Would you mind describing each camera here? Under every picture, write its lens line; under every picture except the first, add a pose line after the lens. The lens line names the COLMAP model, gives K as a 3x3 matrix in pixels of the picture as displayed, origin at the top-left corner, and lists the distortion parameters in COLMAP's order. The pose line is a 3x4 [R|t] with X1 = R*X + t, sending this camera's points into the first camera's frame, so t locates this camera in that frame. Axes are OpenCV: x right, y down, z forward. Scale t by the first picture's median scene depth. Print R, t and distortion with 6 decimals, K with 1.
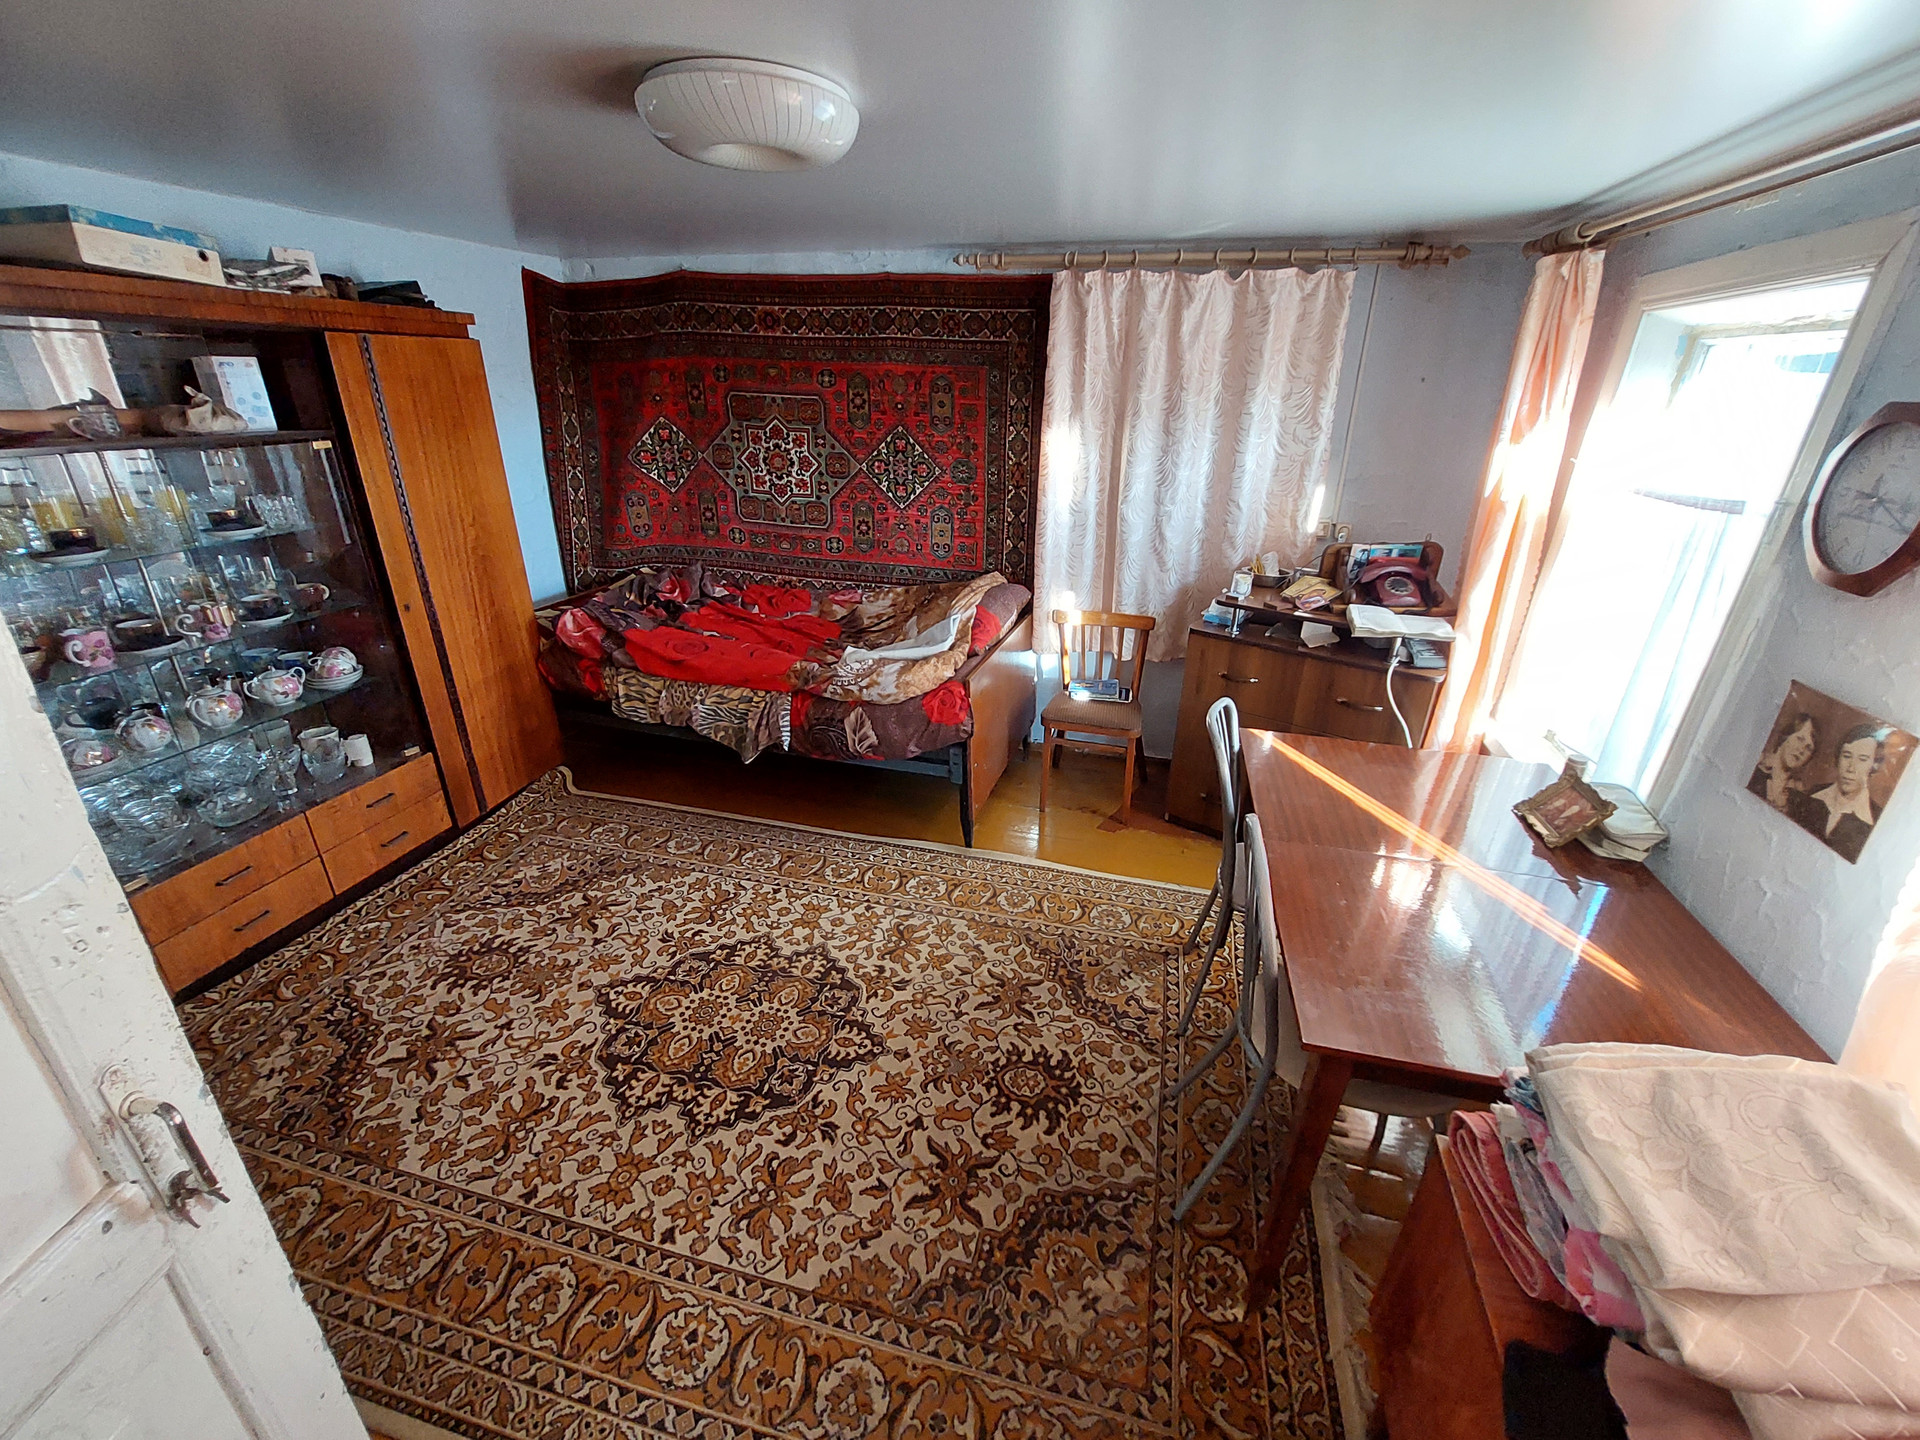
lens RADIAL K [[769.1, 0, 951.9], [0, 769.1, 712.5], [0, 0, 1]] dist [-0.016837, 0.000415]
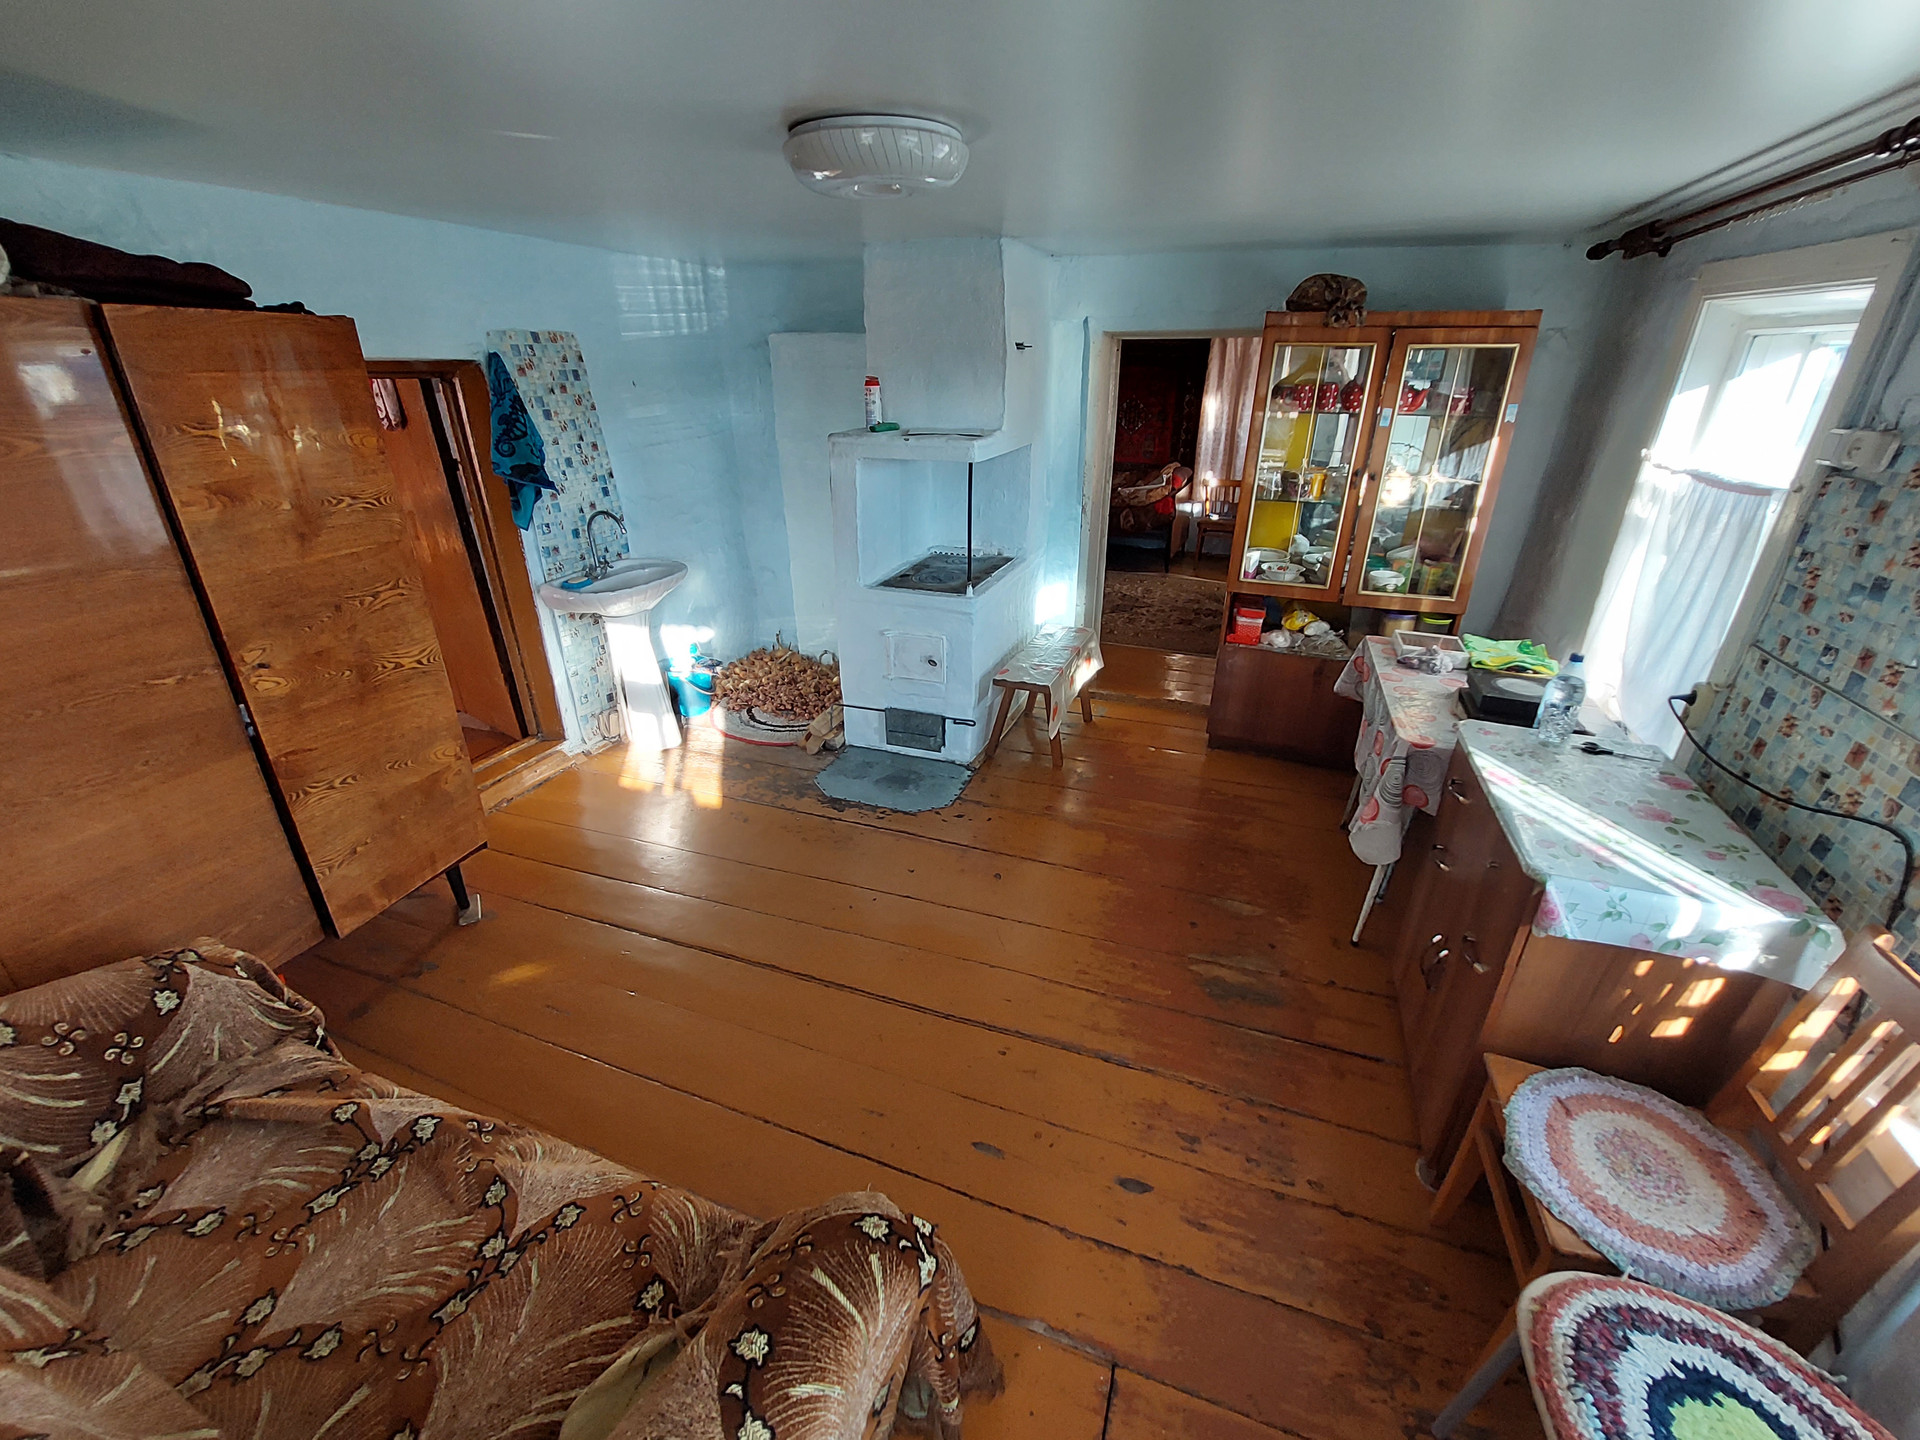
lens RADIAL K [[769.1, 0, 964.6], [0, 769.1, 725.0], [0, 0, 1]] dist [-0.016837, 0.000415]
pose [[0.996875, 0.028623, -0.073623, -0.377787], [-0.026670, 0.999269, 0.027373, 0.543913], [0.074352, -0.025324, 0.996910, -1.292798]]
